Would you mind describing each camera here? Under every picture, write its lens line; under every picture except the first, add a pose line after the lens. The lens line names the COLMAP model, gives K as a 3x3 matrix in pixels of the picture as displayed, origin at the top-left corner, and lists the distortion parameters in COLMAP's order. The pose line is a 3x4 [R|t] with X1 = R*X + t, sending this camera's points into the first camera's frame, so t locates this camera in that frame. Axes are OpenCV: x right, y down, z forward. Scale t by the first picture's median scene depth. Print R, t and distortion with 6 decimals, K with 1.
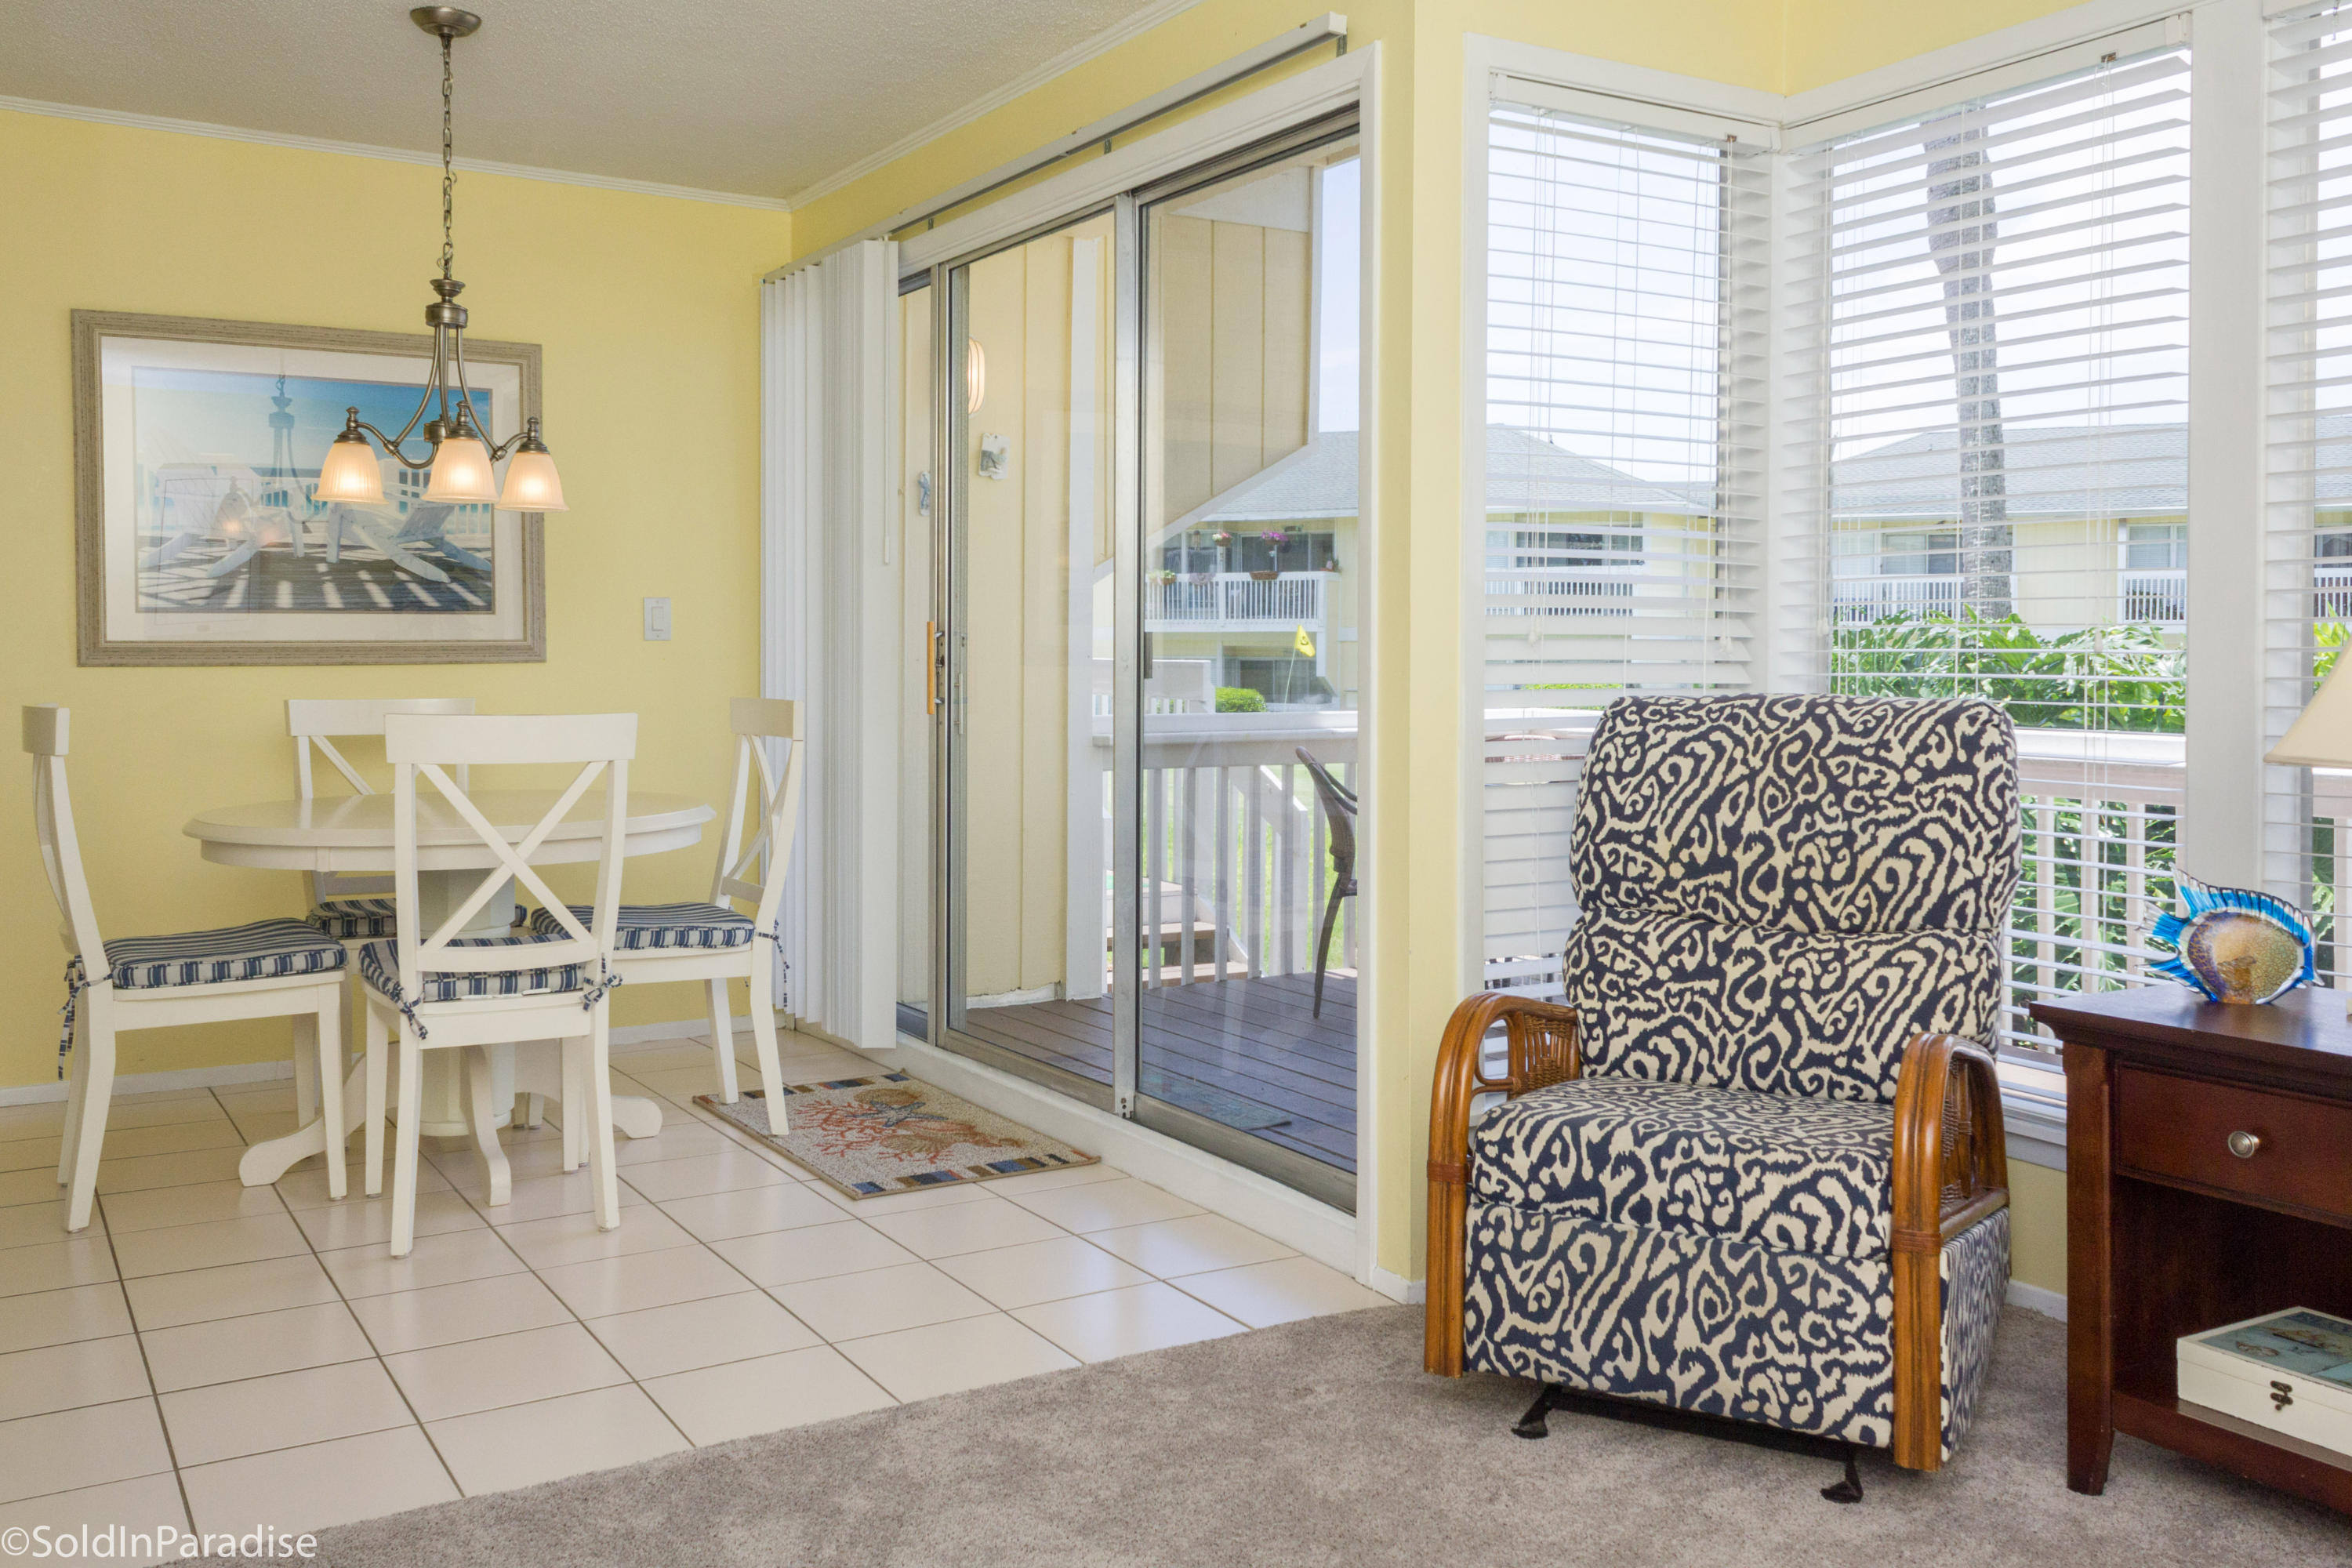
lens RADIAL K [[1998.8, 0, 1173.7], [0, 1998.8, 694.4], [0, 0, 1]] dist [0.069370, -0.059262]
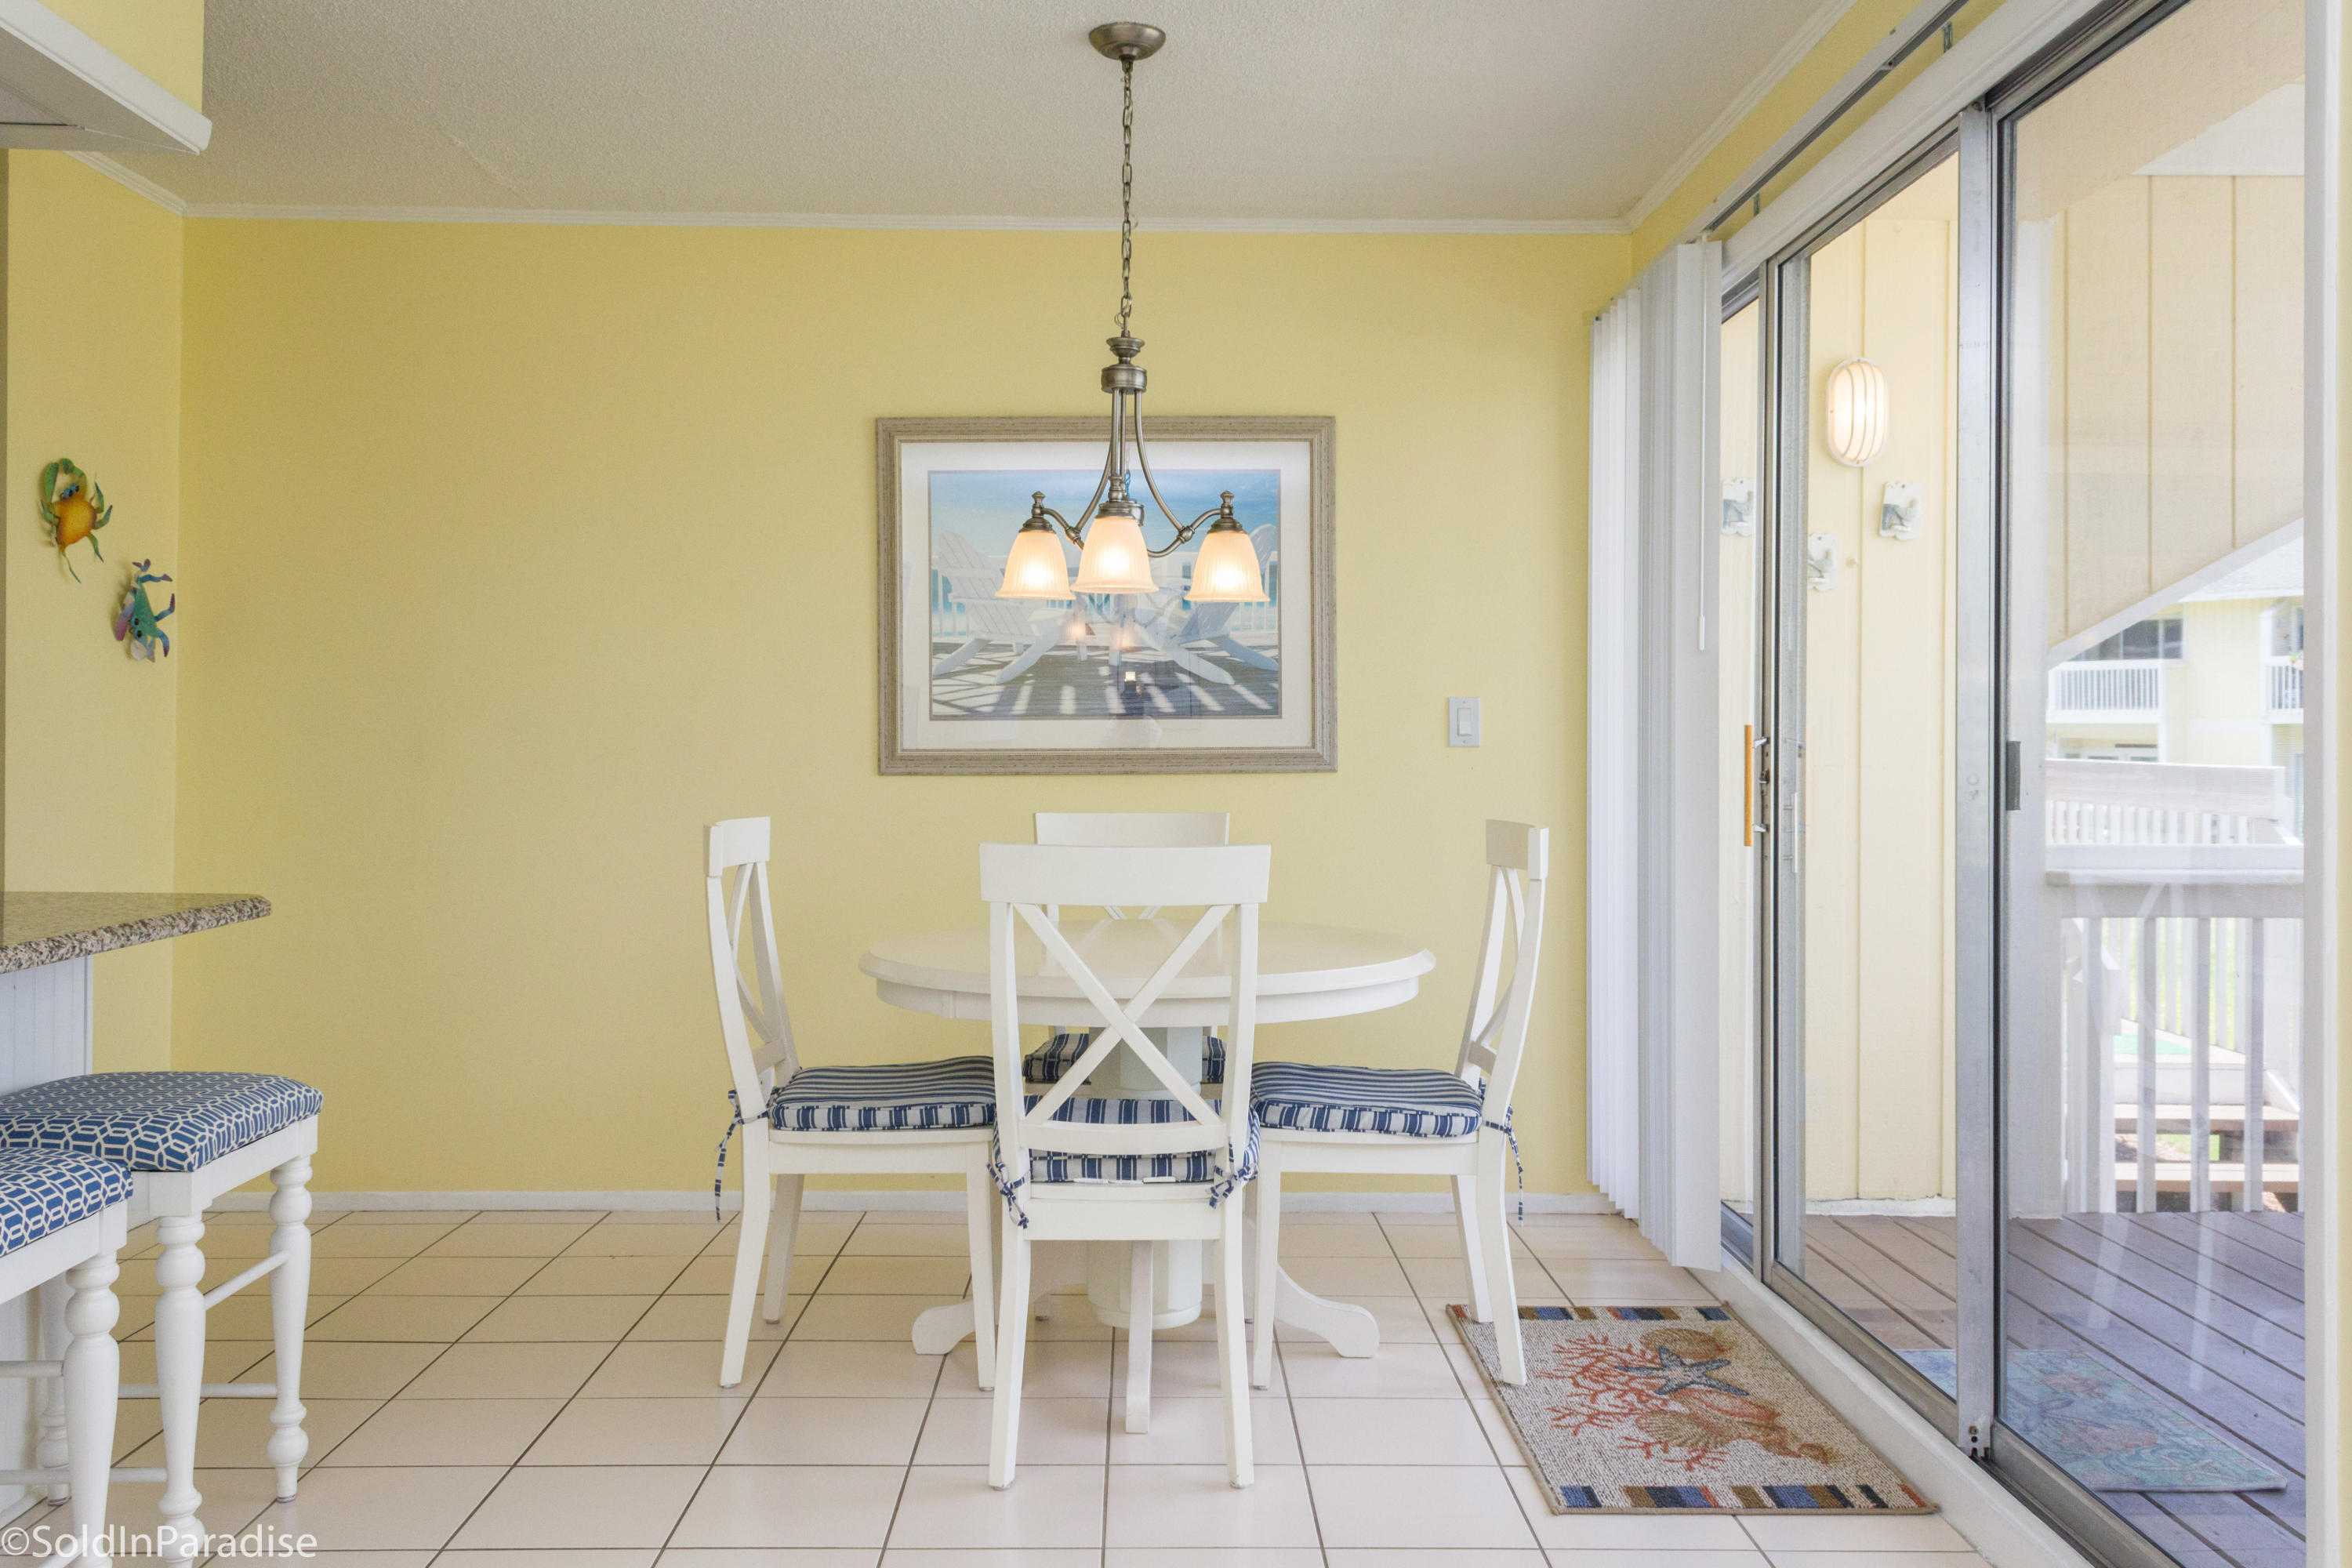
lens RADIAL K [[1960.5, 0, 1164.5], [0, 1960.5, 736.0], [0, 0, 1]] dist [0.051019, -0.042042]
pose [[0.859986, -0.001593, -0.510315, 0.075920], [-0.012091, 0.999651, -0.023495, -0.012550], [0.510174, 0.026375, 0.859667, 0.253336]]
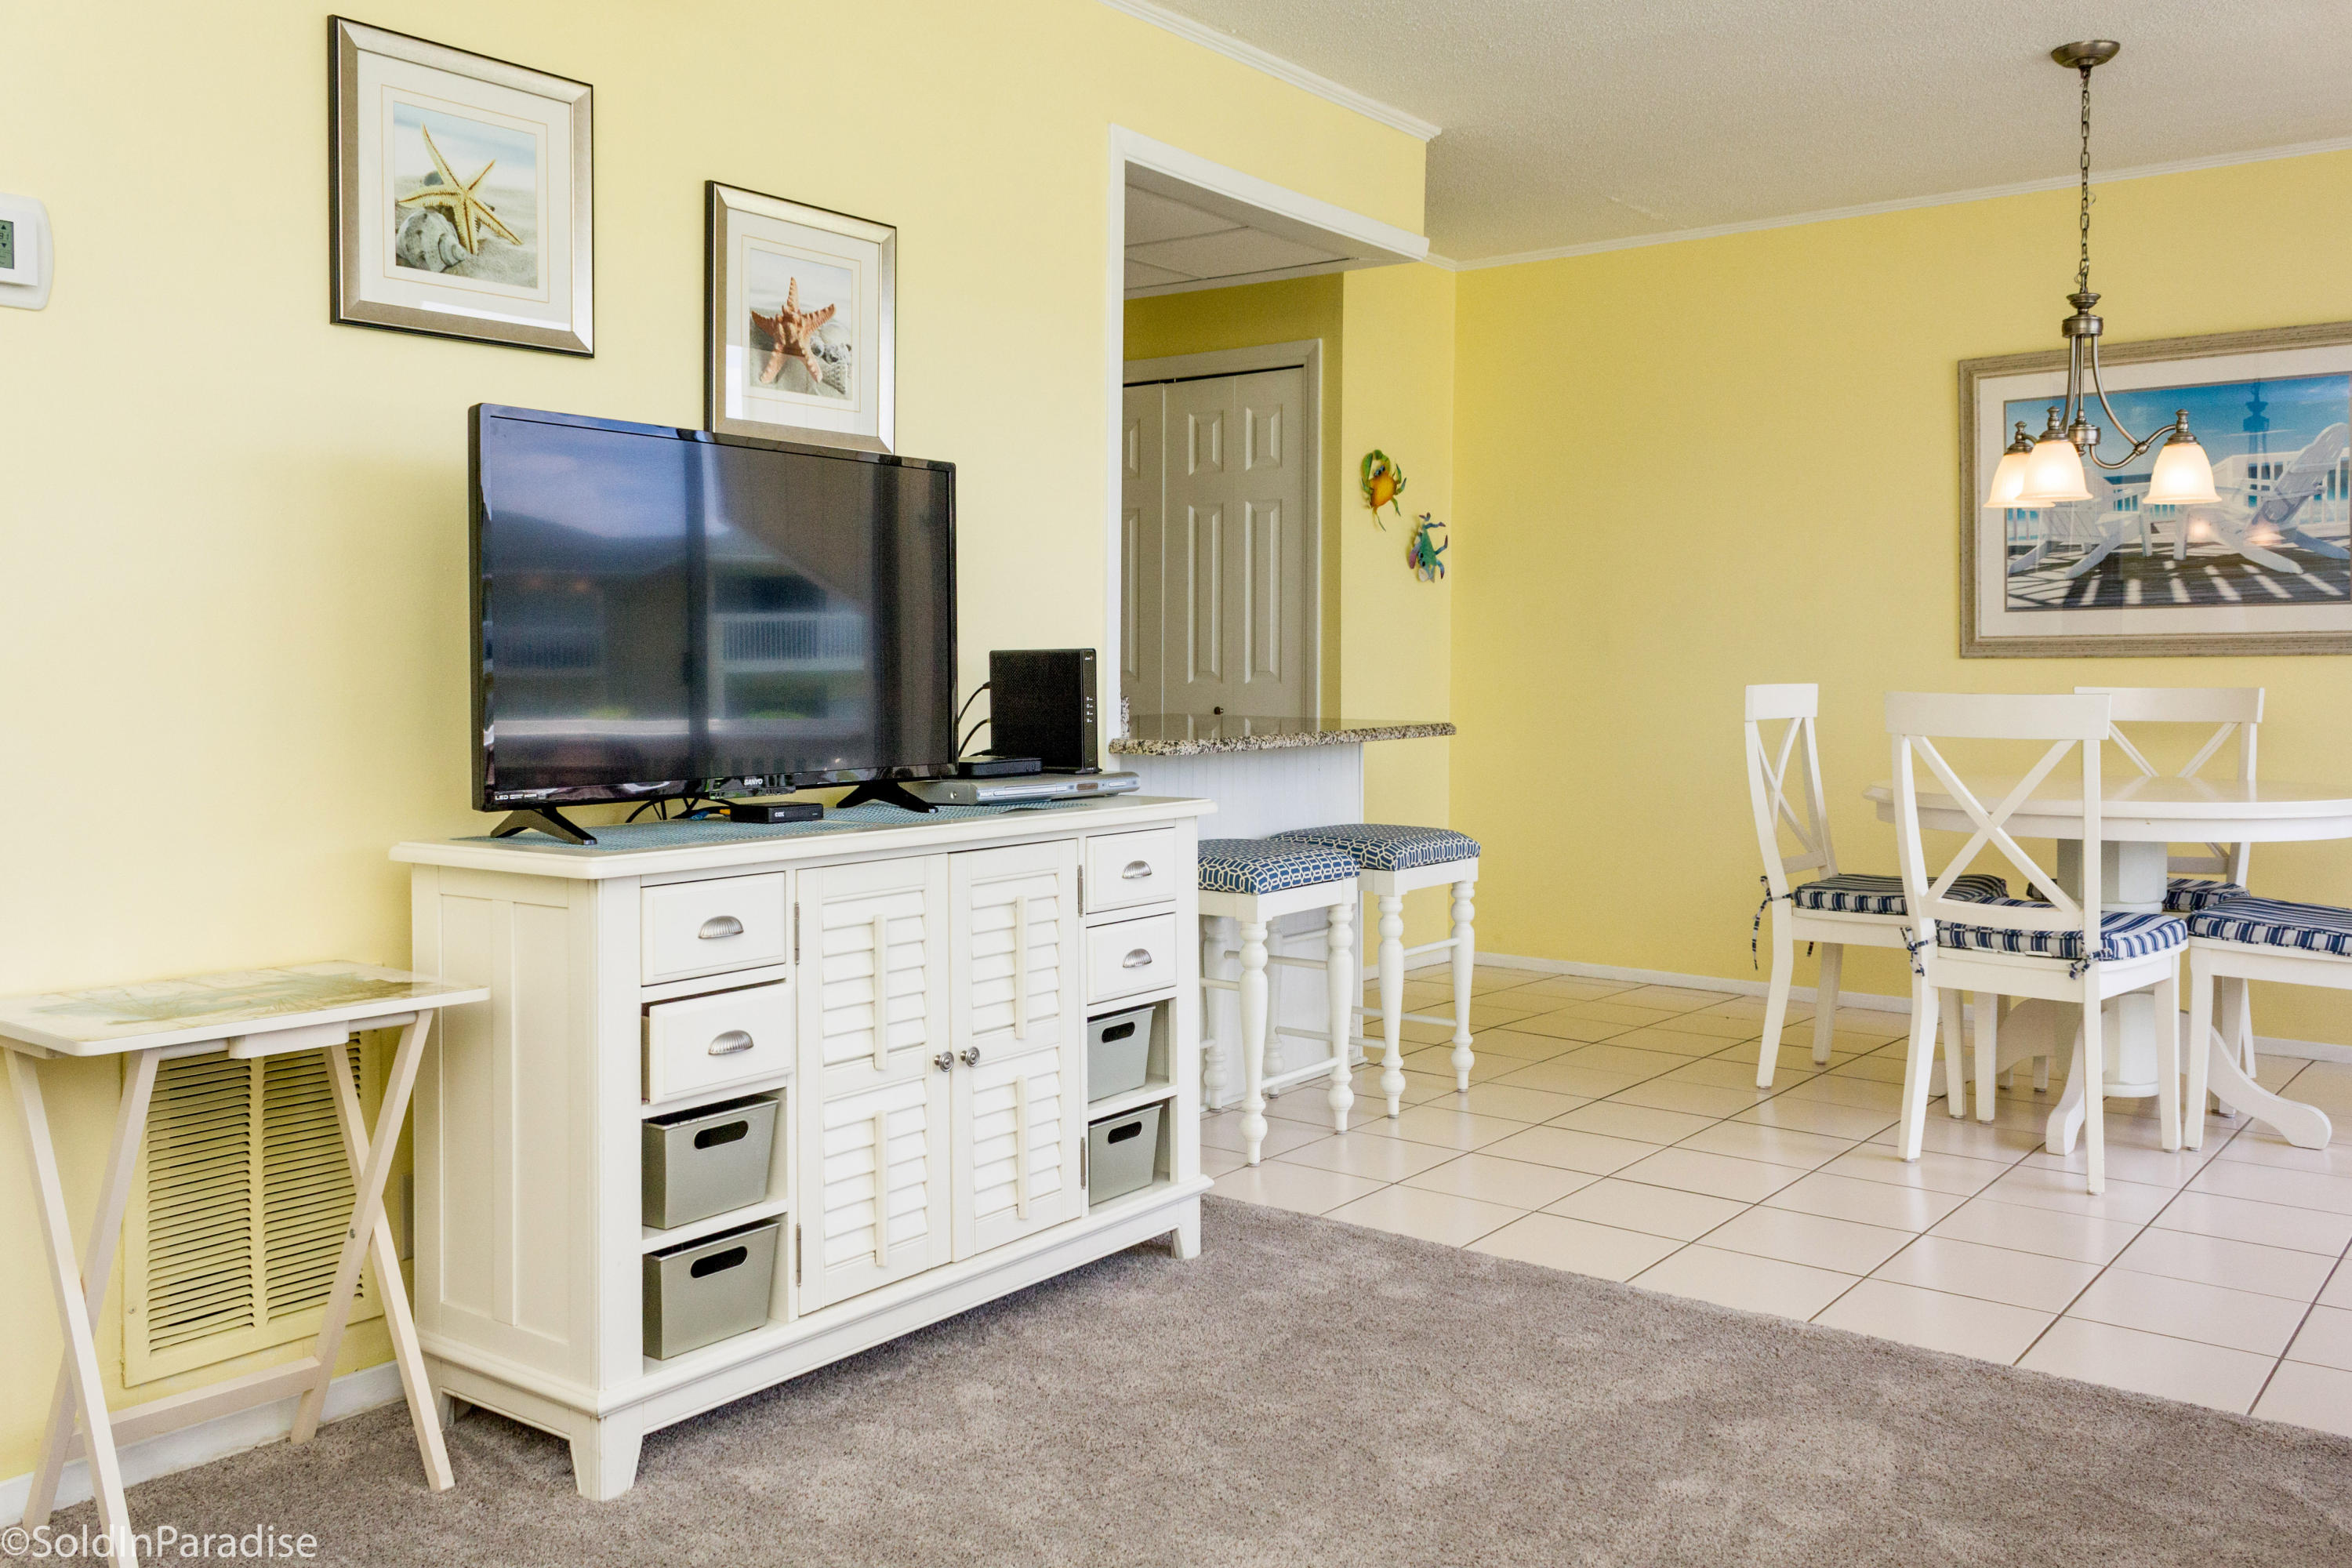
lens RADIAL K [[1965.9, 0, 1171.5], [0, 1965.9, 693.0], [0, 0, 1]] dist [0.106332, -0.183641]
pose [[0.362871, 0.011626, -0.931767, 0.402031], [-0.018718, 0.999811, 0.005186, 0.009671], [0.931651, 0.015559, 0.363020, 0.147559]]
